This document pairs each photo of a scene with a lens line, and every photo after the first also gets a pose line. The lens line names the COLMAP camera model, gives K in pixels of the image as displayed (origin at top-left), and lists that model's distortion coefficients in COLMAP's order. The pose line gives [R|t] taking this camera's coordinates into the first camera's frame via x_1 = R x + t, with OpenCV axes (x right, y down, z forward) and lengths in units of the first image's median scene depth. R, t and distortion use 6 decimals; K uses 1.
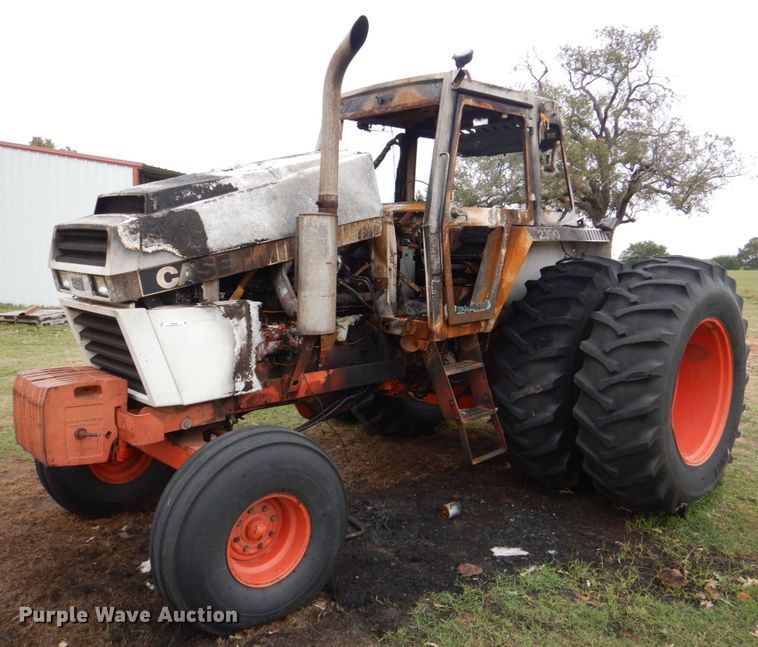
lens RADIAL K [[639.2, 0, 379.3], [0, 639.2, 319.2], [0, 0, 1]] dist [0.034796, 0.006703]
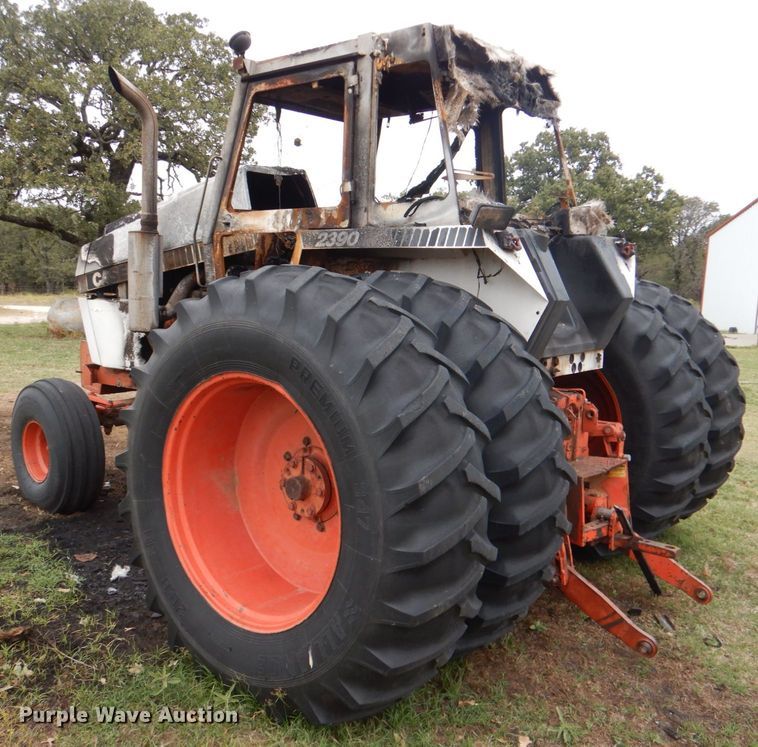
lens RADIAL K [[805.1, 0, 383.5], [0, 805.1, 375.9], [0, 0, 1]] dist [-0.001289, 0.000000]
pose [[0.149139, 0.114463, -0.982169, 1.321016], [-0.140708, 0.985626, 0.093500, -0.089404], [0.978754, 0.124255, 0.163102, 1.087073]]
